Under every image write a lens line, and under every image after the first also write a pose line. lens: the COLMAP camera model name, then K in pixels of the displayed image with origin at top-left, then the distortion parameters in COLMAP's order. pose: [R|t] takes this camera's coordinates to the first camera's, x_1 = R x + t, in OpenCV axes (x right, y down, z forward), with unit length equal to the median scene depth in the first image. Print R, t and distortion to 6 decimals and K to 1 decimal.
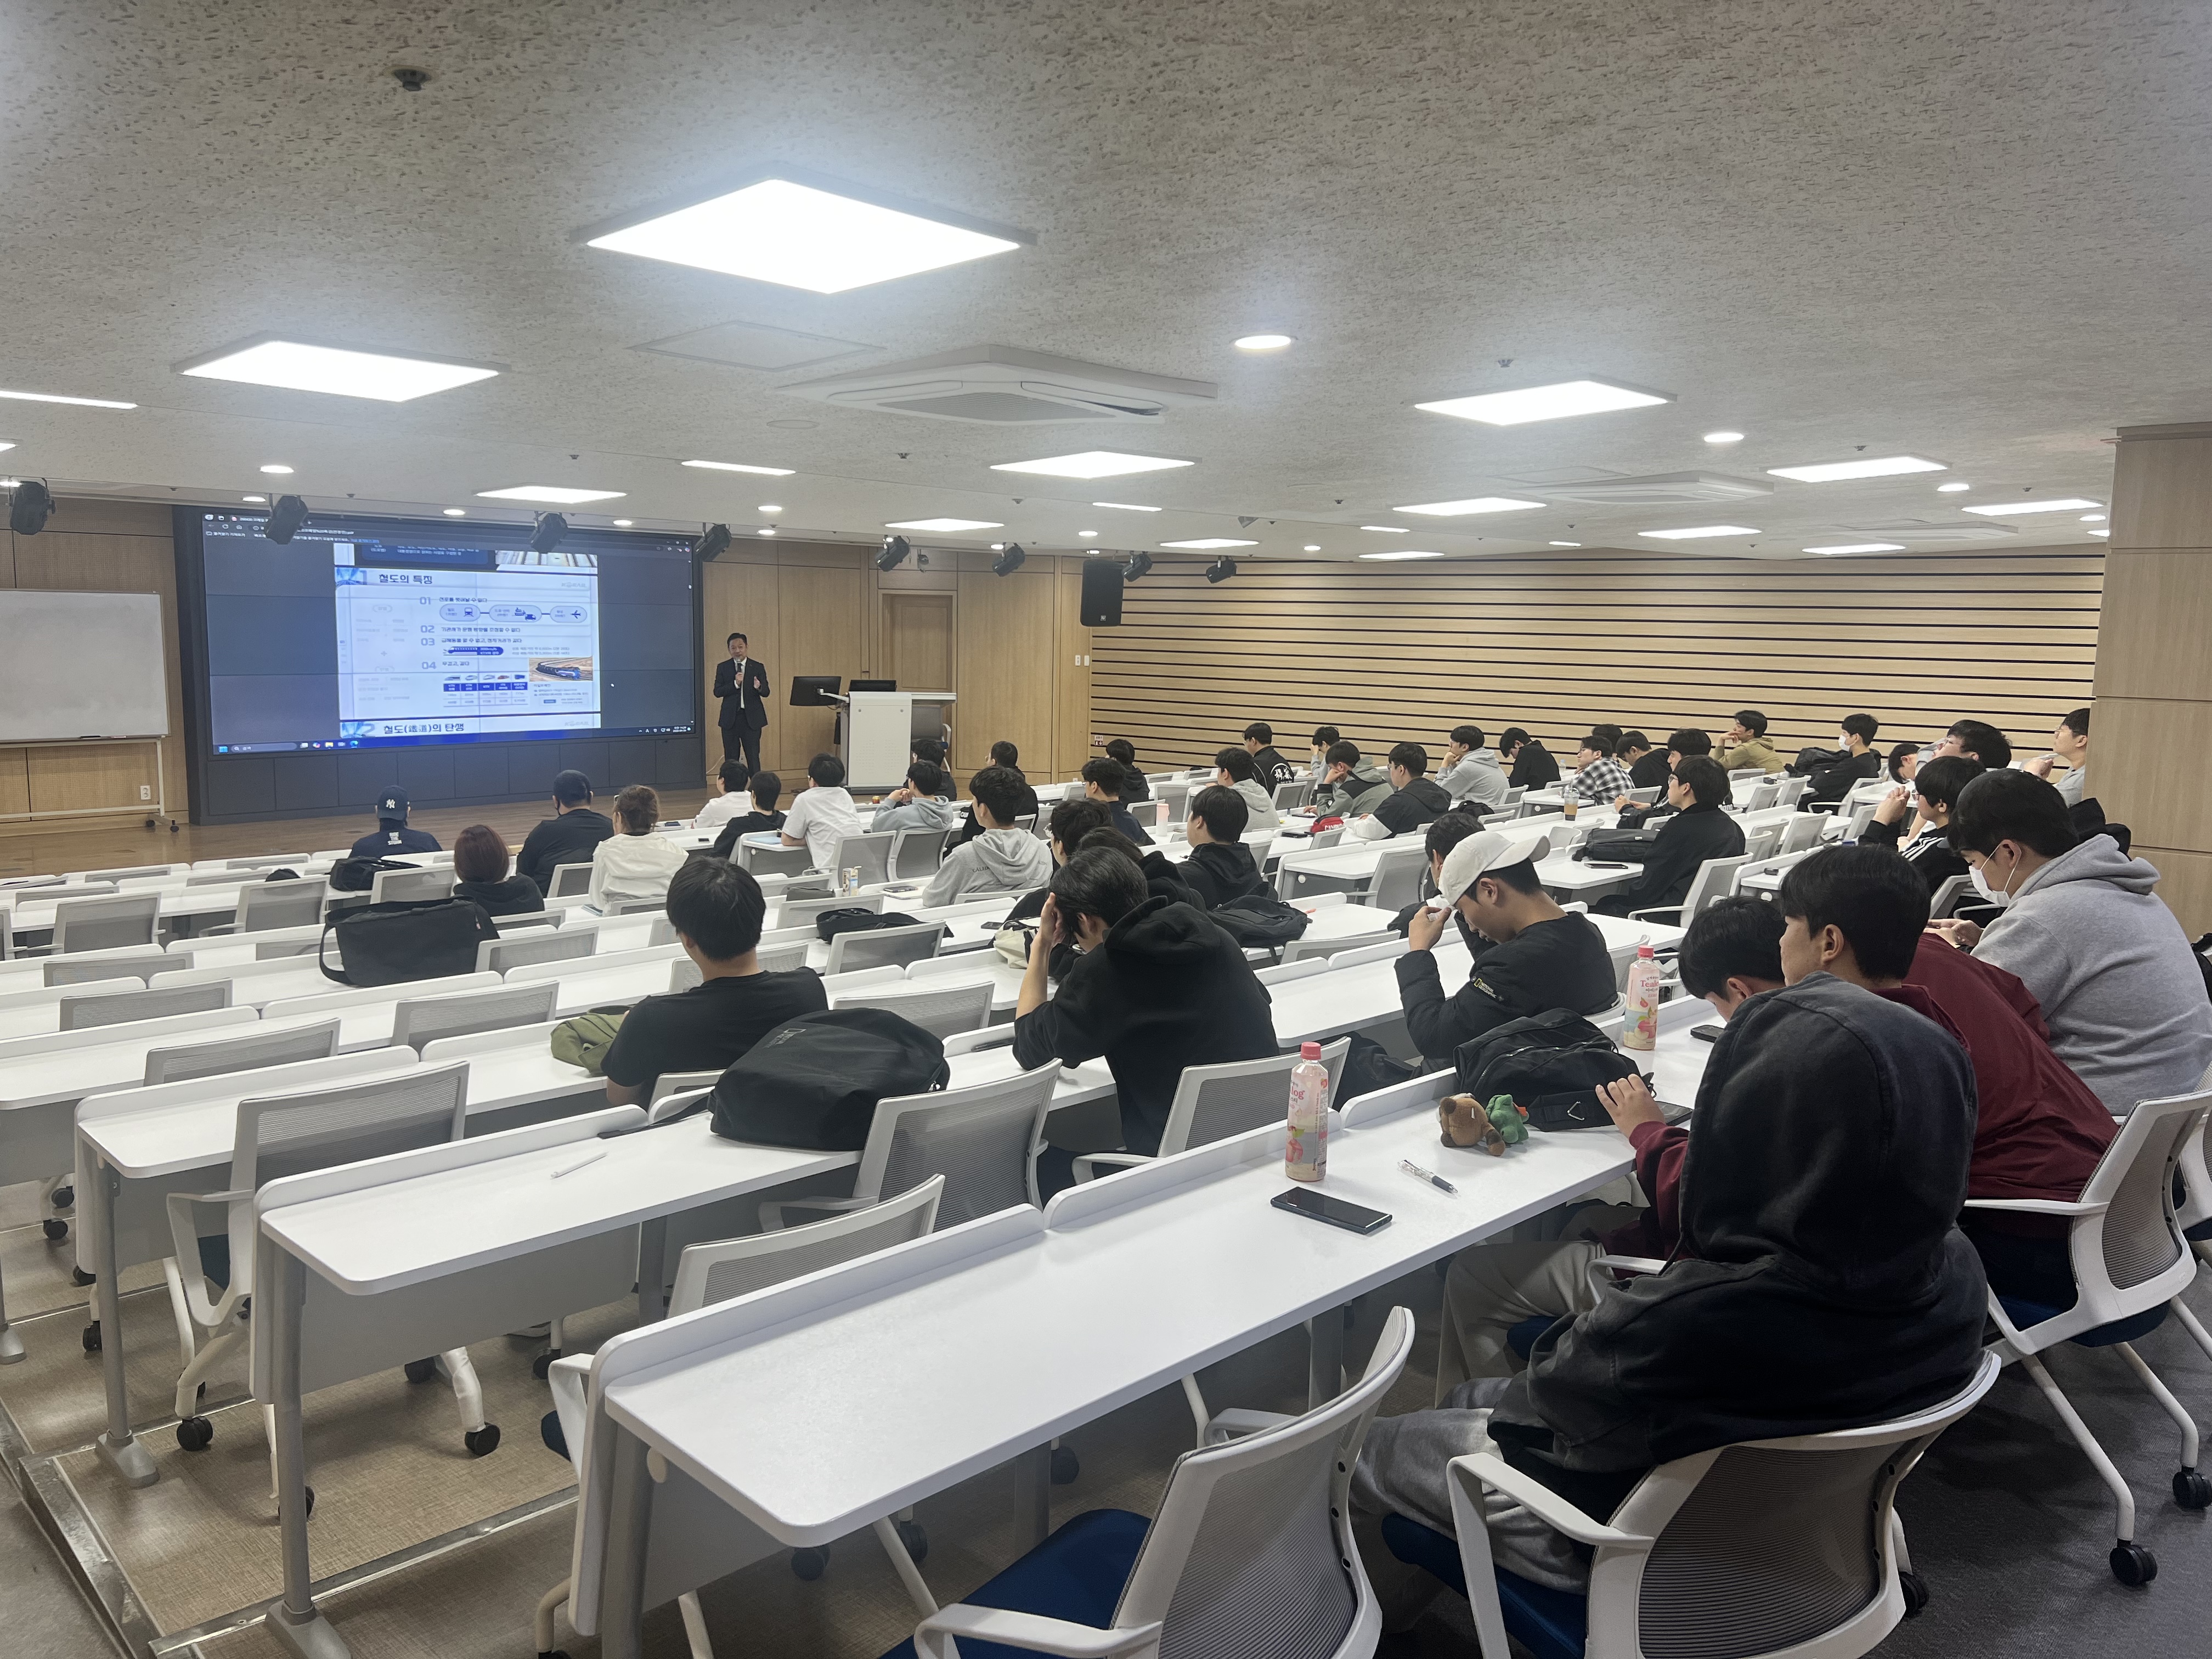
lens RADIAL K [[1648.3, 0, 1106.0], [0, 1648.3, 829.5], [0, 0, 1]] dist [0.046629, -0.049414]
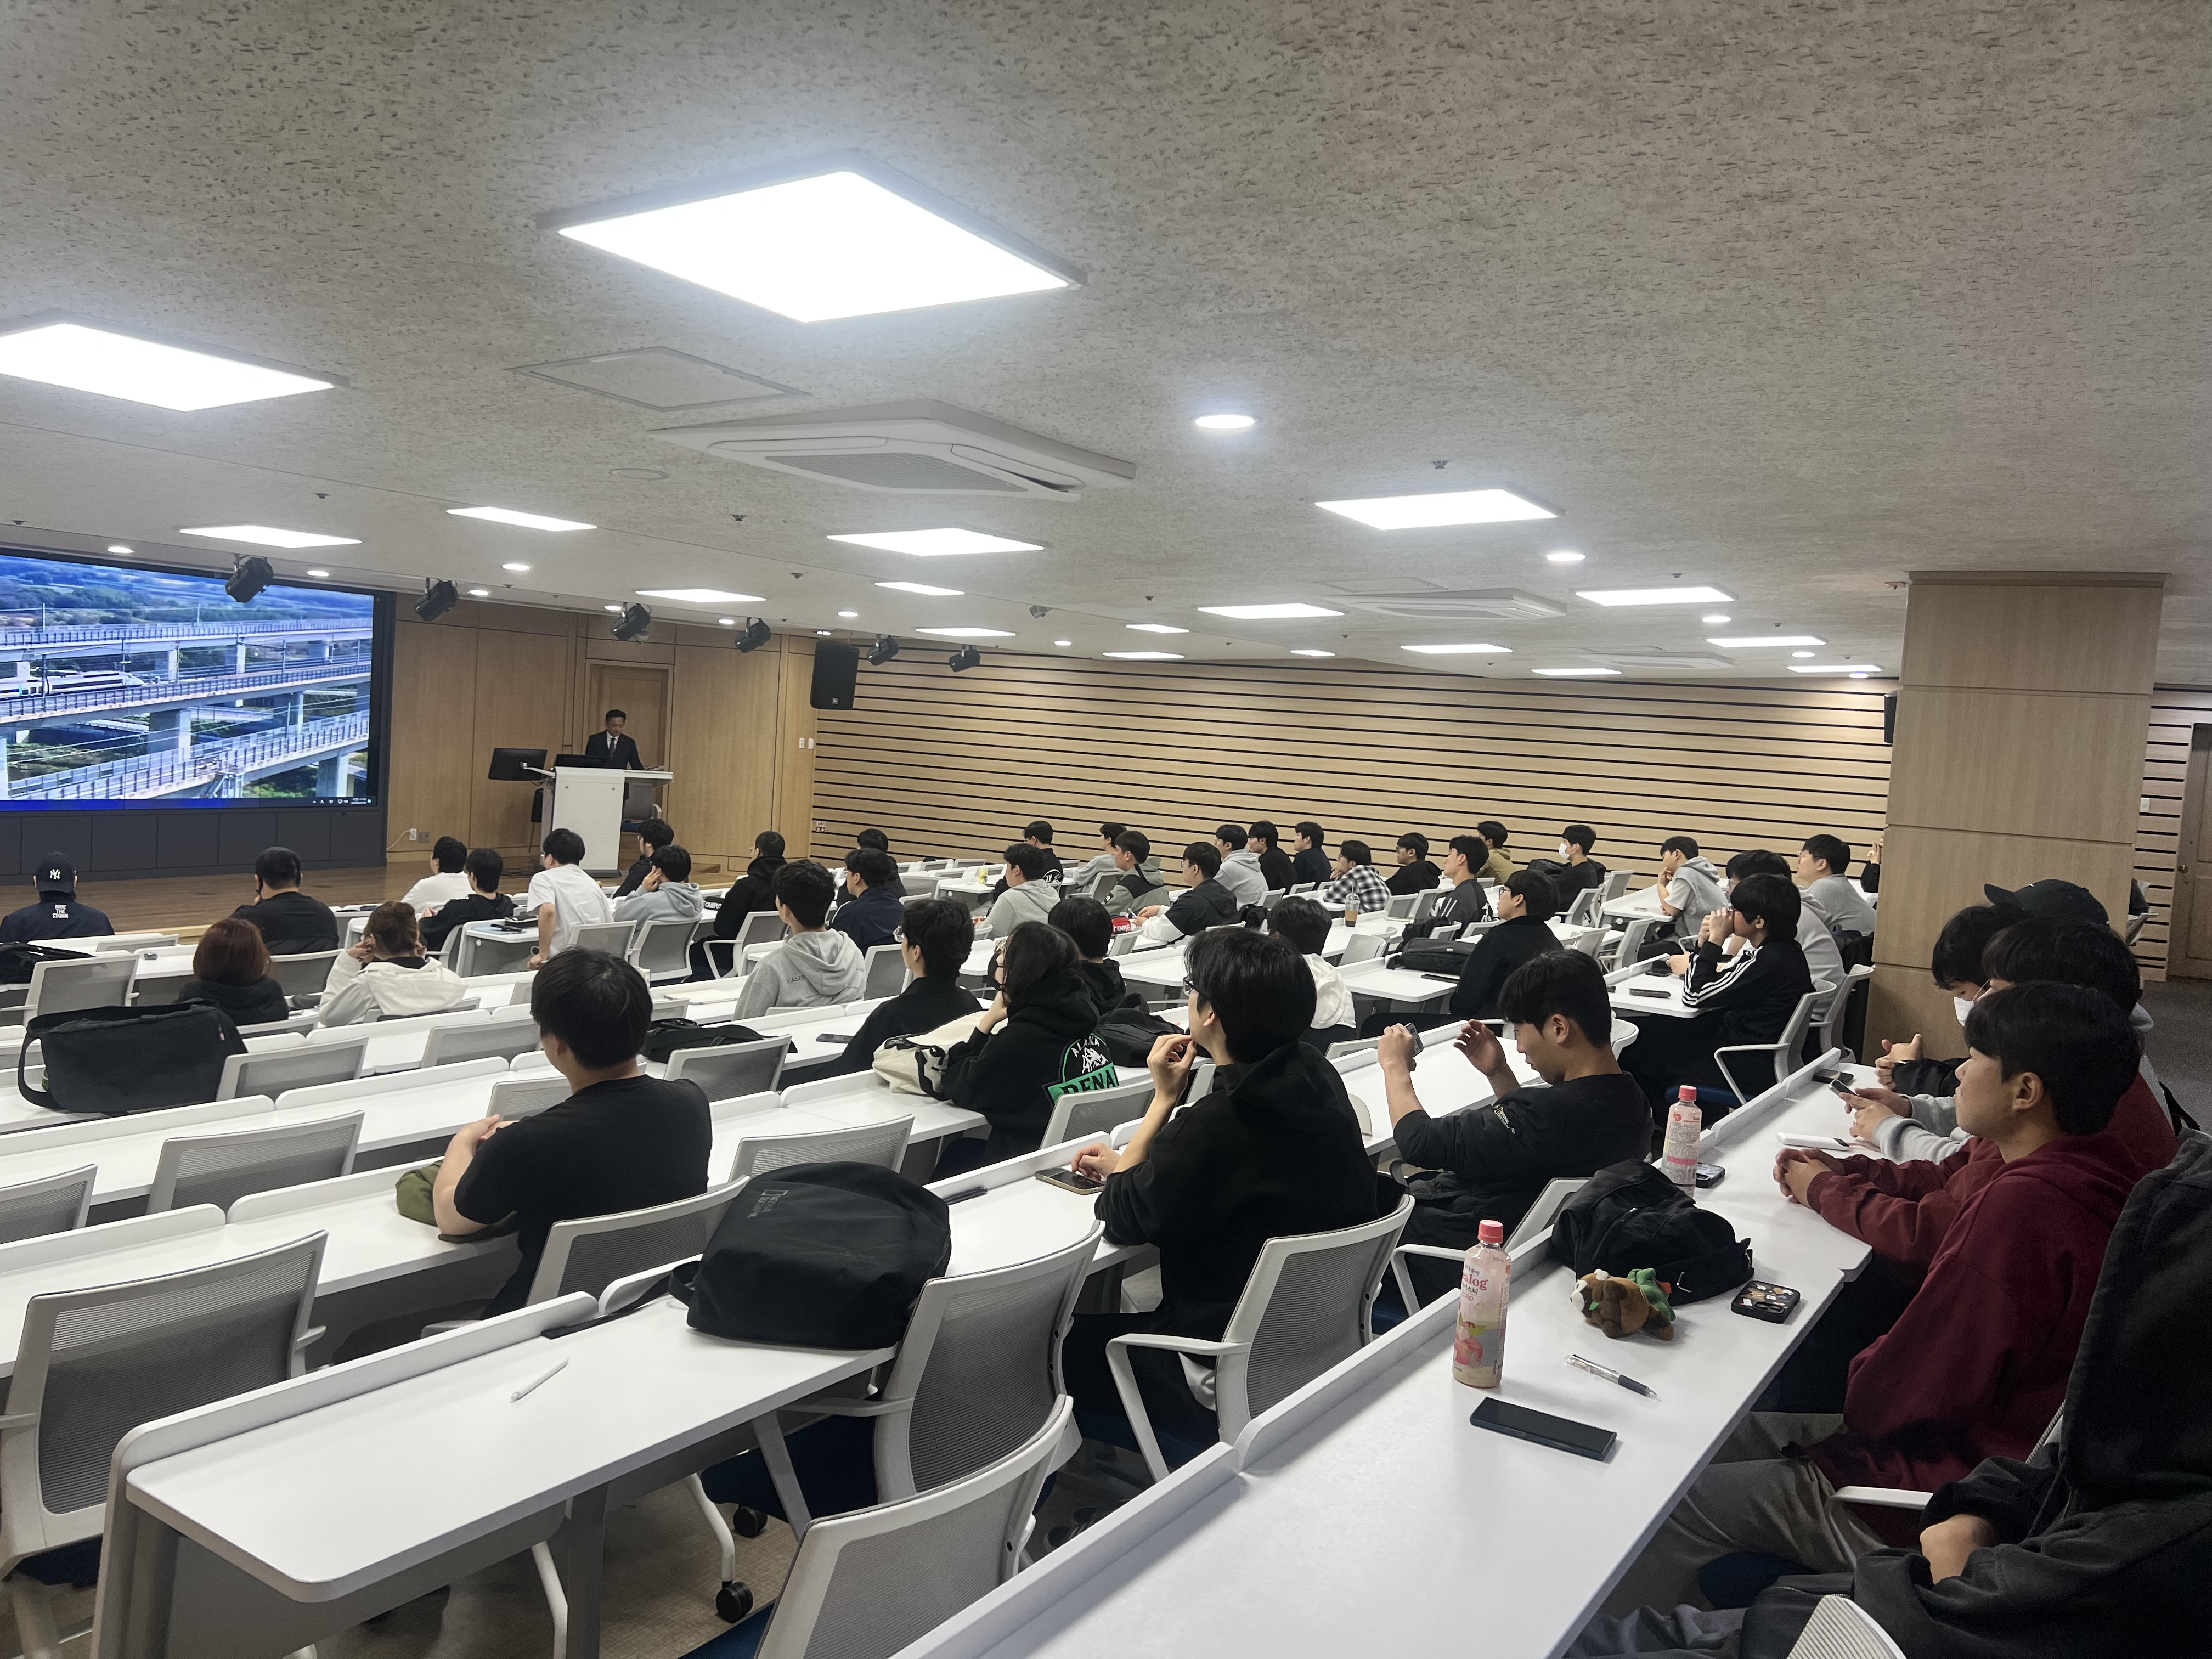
lens RADIAL K [[1657.1, 0, 1106.0], [0, 1657.1, 829.5], [0, 0, 1]] dist [0.025844, -0.006712]
pose [[0.981051, 0.032136, 0.191066, -0.121123], [-0.021787, 0.998192, -0.056024, -0.010111], [-0.192521, 0.050800, 0.979977, 0.094269]]
